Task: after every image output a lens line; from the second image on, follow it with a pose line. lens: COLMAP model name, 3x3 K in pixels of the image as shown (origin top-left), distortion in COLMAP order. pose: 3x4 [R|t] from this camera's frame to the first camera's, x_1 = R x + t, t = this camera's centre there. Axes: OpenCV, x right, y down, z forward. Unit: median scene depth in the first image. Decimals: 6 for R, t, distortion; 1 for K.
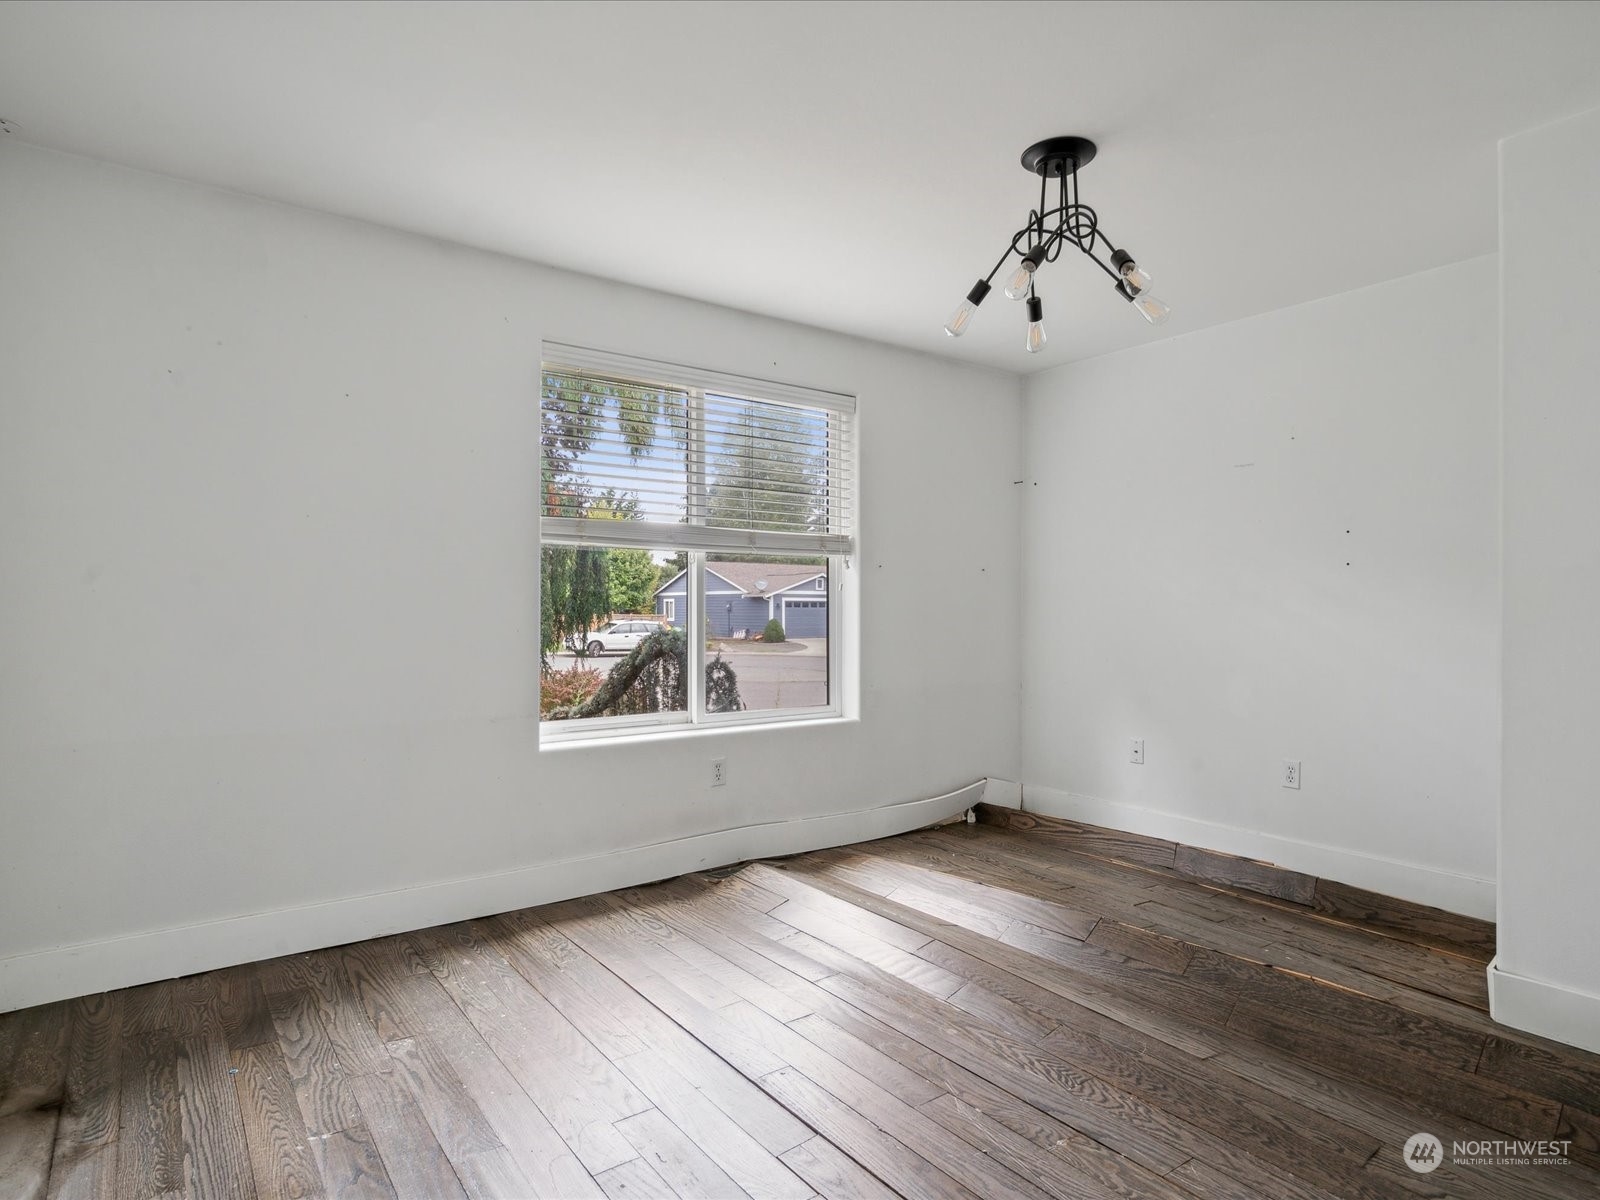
lens RADIAL K [[910.9, 0, 808.8], [0, 910.9, 597.2], [0, 0, 1]] dist [-0.000994, 0.000748]
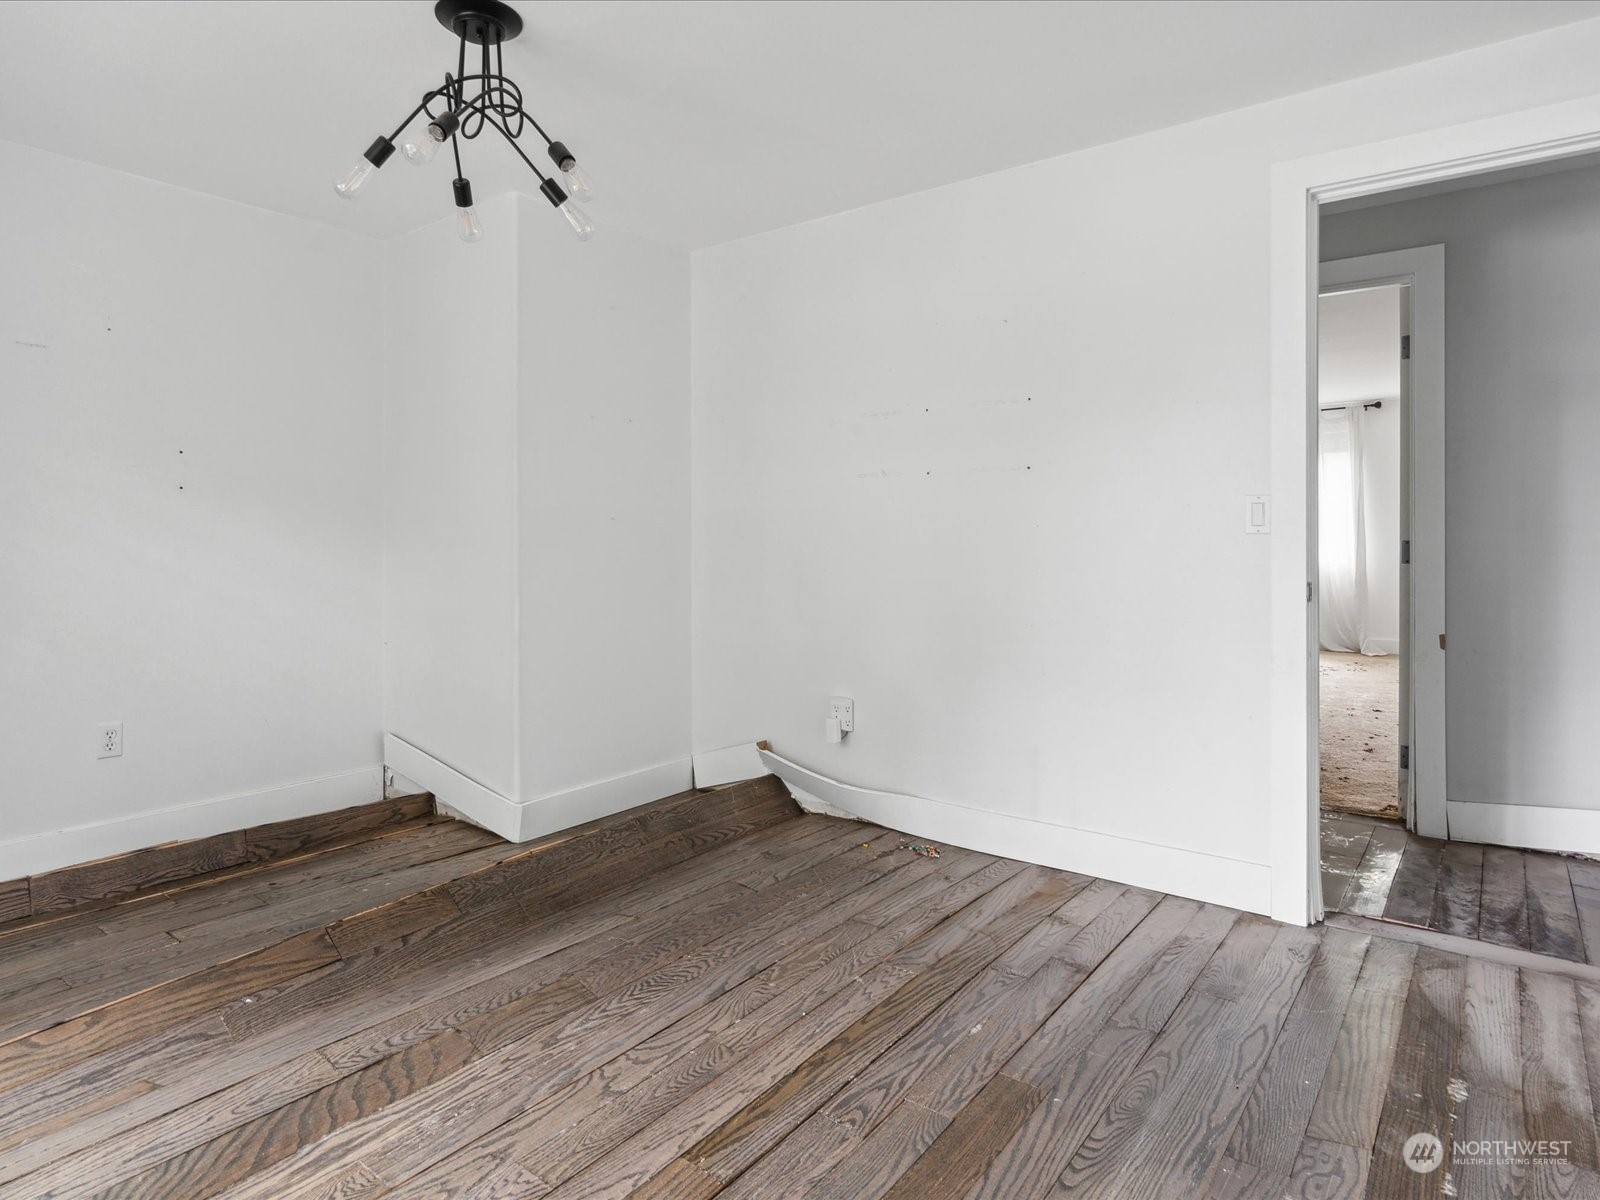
lens RADIAL K [[910.9, 0, 808.8], [0, 910.9, 597.2], [0, 0, 1]] dist [-0.000994, 0.000748]
pose [[-0.299485, -0.055408, 0.952491, -0.579931], [-0.008299, 0.998426, 0.055471, 0.026415], [-0.954065, 0.008708, -0.299474, 0.917093]]
